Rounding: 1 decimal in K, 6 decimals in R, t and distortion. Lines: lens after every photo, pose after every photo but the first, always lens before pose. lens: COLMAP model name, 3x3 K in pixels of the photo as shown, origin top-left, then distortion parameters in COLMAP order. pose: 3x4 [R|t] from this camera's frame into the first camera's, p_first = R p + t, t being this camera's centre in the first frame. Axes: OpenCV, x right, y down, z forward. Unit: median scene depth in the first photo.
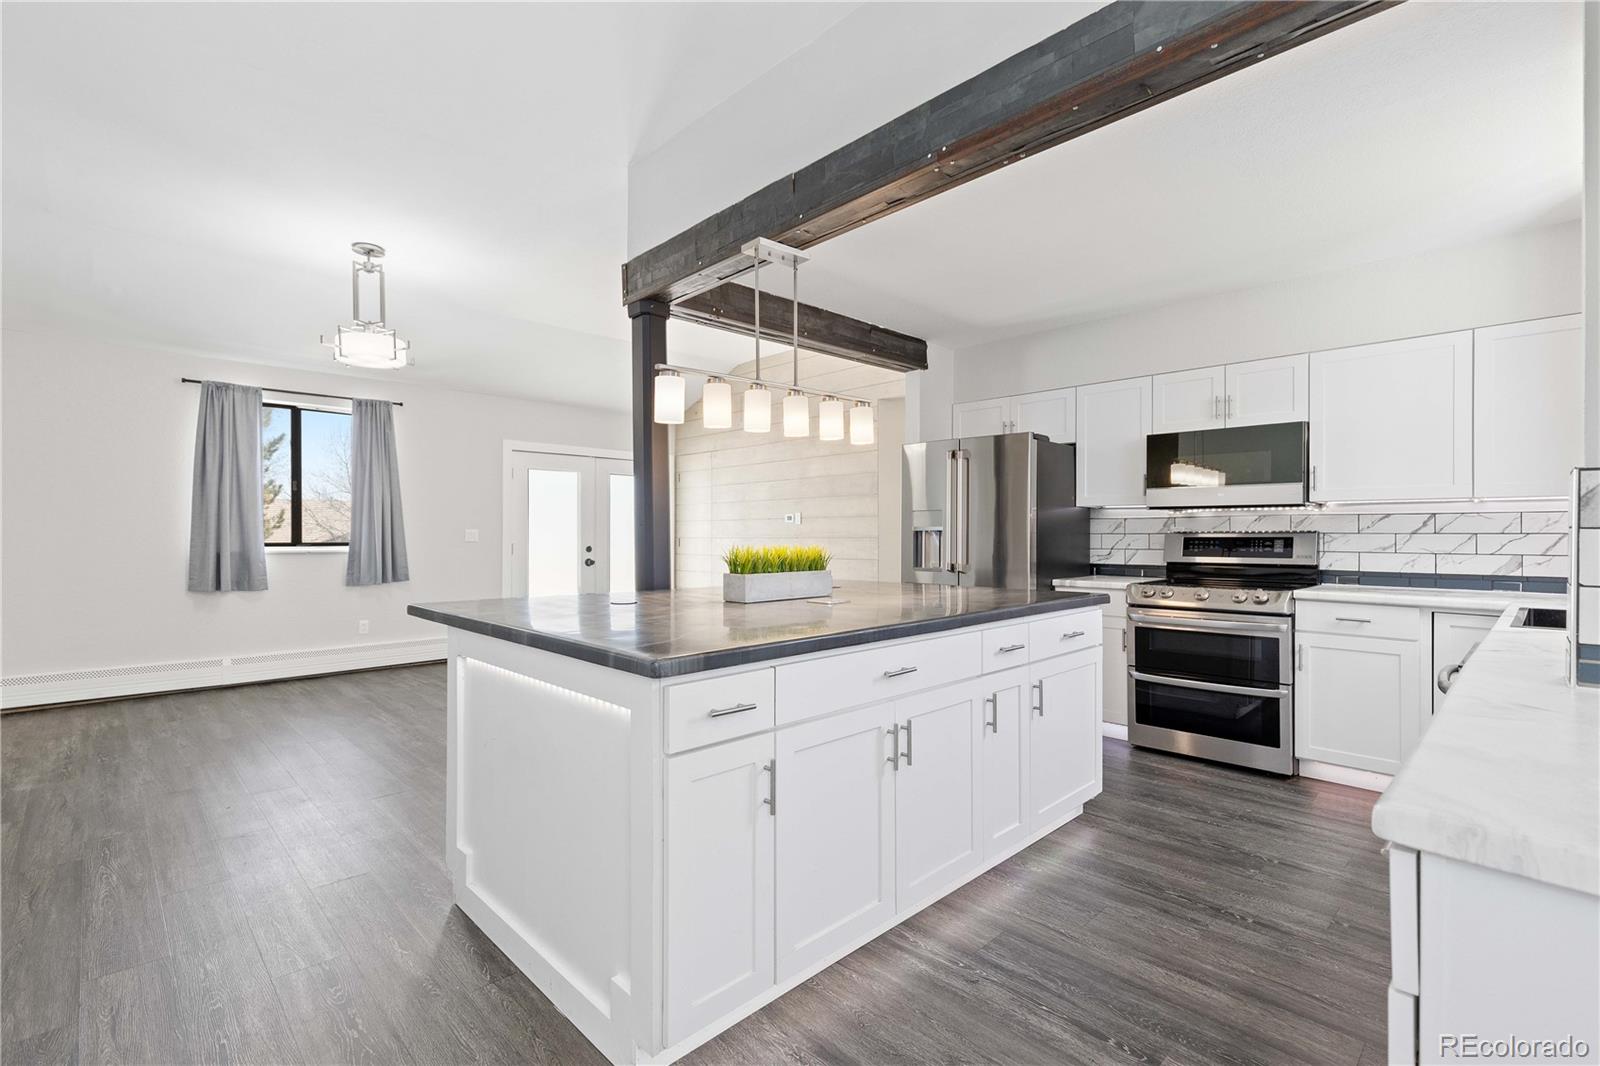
lens RADIAL K [[728.3, 0, 800.0], [0, 728.3, 533.0], [0, 0, 1]] dist [0.001048, 0.000112]
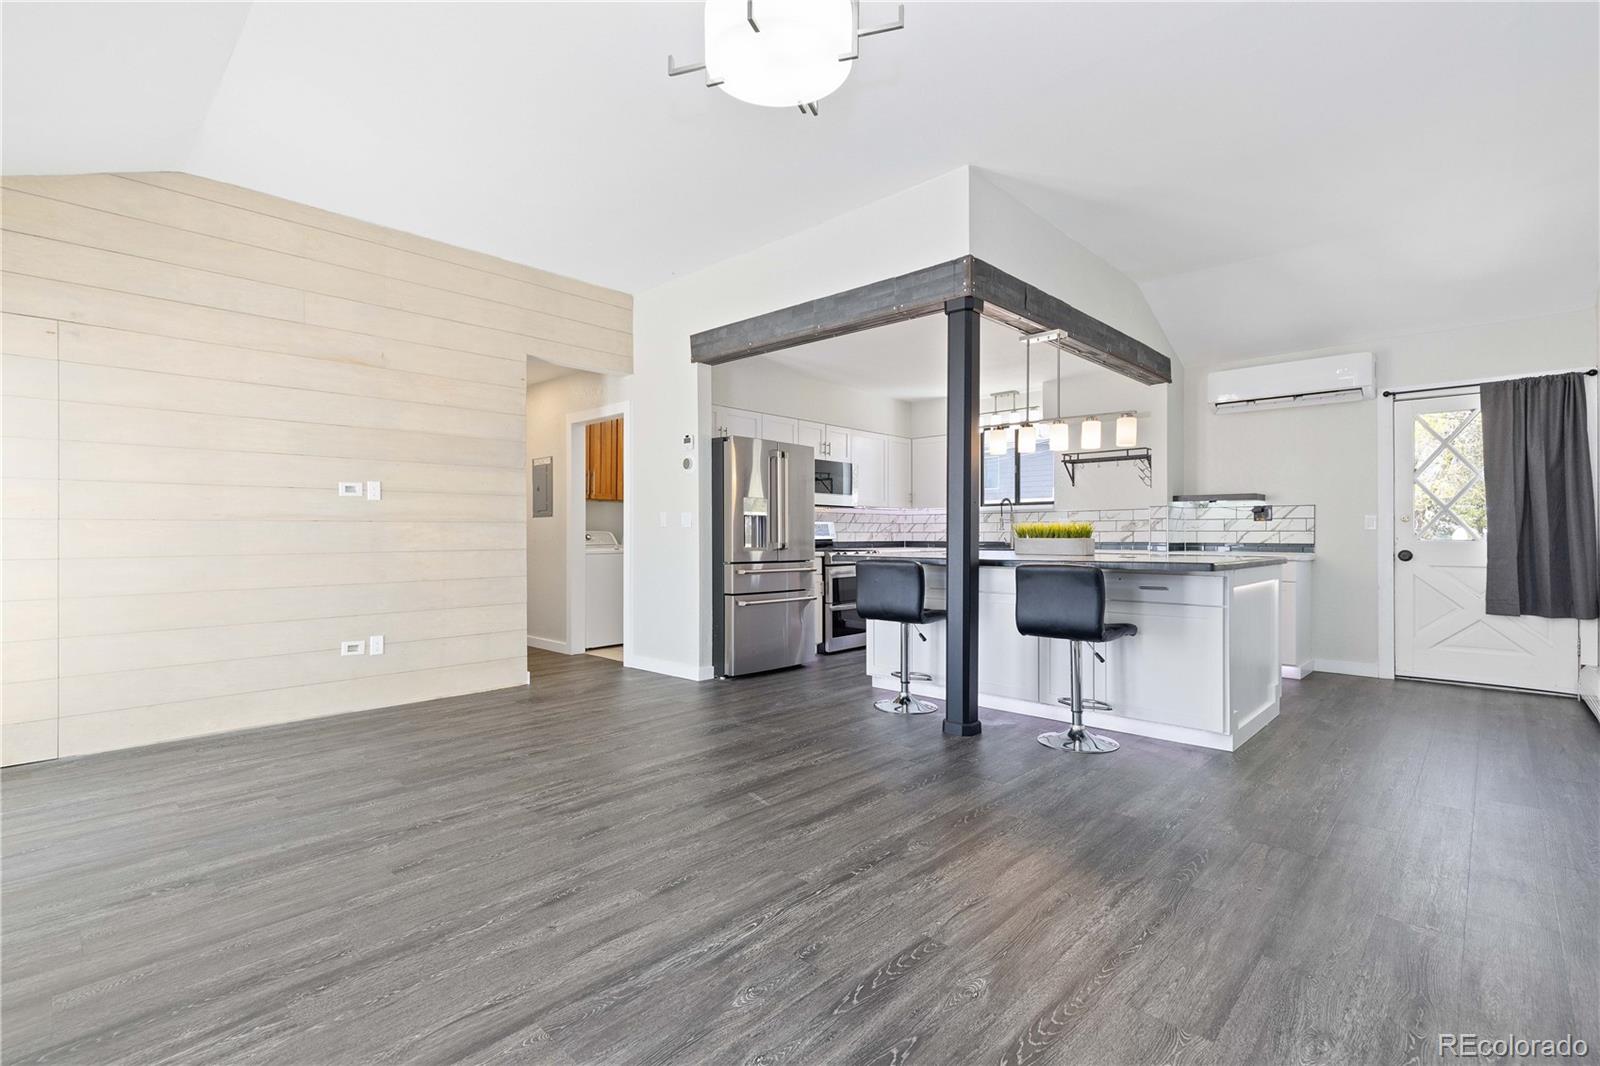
lens RADIAL K [[728.3, 0, 800.0], [0, 728.3, 533.0], [0, 0, 1]] dist [0.001048, 0.000112]
pose [[-0.035106, 0.001528, 0.999382, -1.212663], [-0.000849, 0.999998, -0.001558, 0.032596], [-0.999383, -0.000903, -0.035104, 1.199929]]
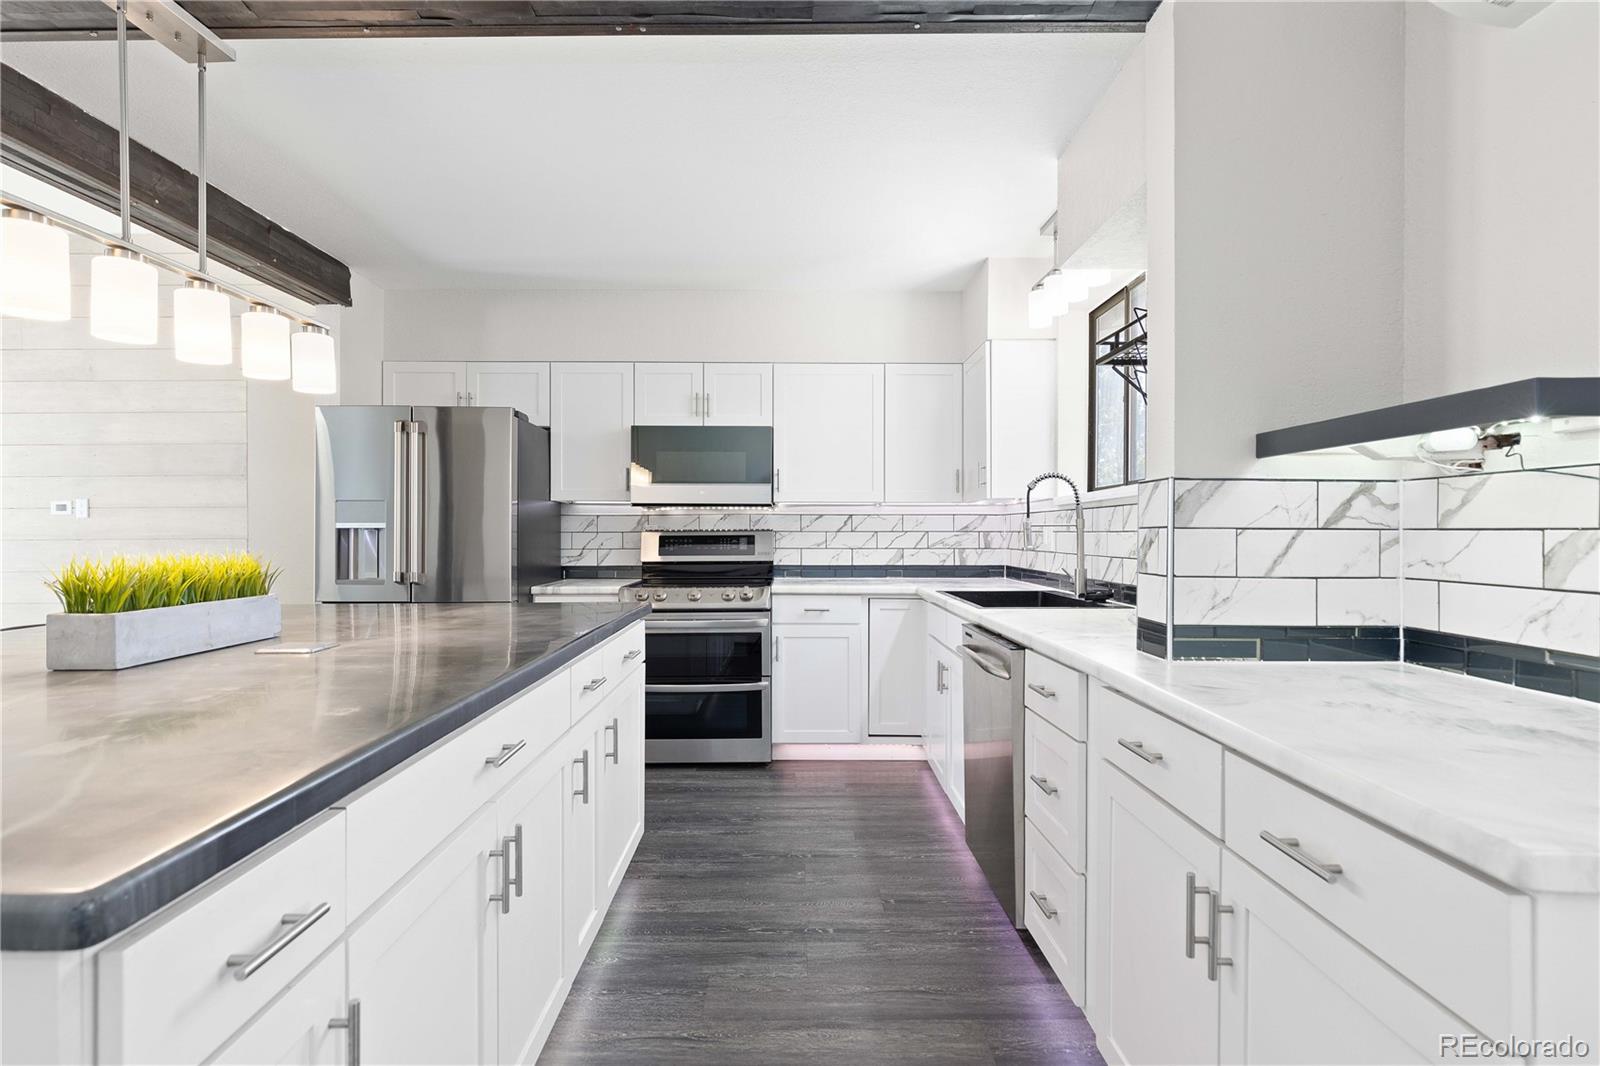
lens RADIAL K [[768.1, 0, 800.0], [0, 768.1, 533.0], [0, 0, 1]] dist [0.001638, -0.000109]
pose [[0.695811, -0.002744, 0.718220, -0.086106], [0.000771, 0.999995, 0.003074, -0.000884], [-0.718225, -0.001586, 0.695809, 0.188215]]
